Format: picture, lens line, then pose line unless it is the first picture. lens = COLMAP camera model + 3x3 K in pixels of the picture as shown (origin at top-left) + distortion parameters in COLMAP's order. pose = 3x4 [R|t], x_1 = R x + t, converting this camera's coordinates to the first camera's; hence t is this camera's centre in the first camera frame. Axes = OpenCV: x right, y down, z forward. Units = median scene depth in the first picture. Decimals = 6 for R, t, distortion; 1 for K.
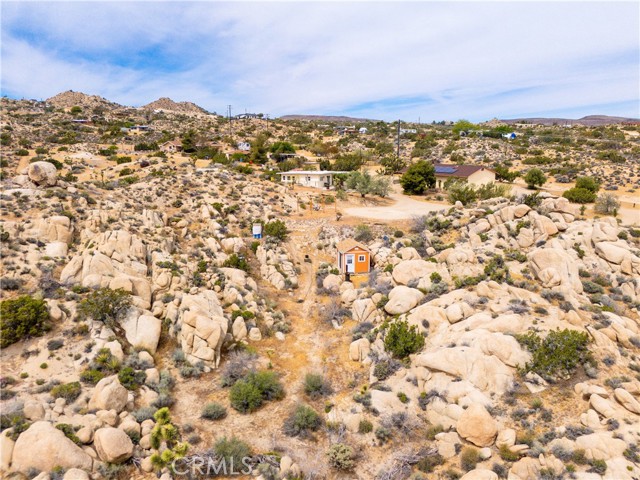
lens RADIAL K [[467.7, 0, 318.0], [0, 467.7, 269.8], [0, 0, 1]] dist [0.028714, -0.008792]
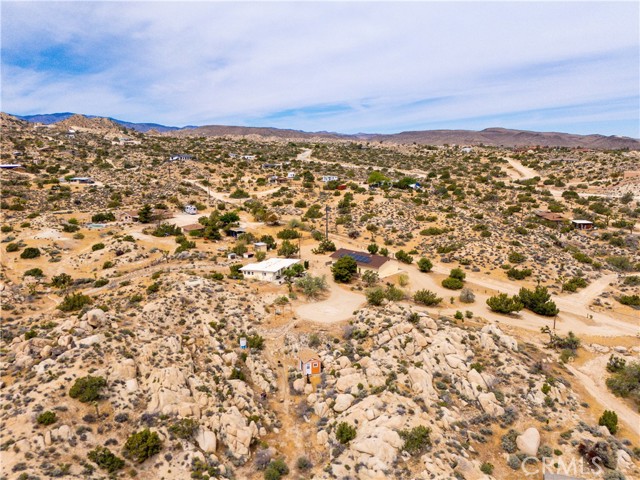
lens RADIAL K [[477.9, 0, 322.7], [0, 477.9, 253.4], [0, 0, 1]] dist [0.007081, 0.001799]
pose [[0.985204, -0.036364, 0.167482, -0.156888], [0.042630, 0.998513, -0.033968, -0.384273], [-0.165998, 0.040605, 0.985290, -0.703744]]
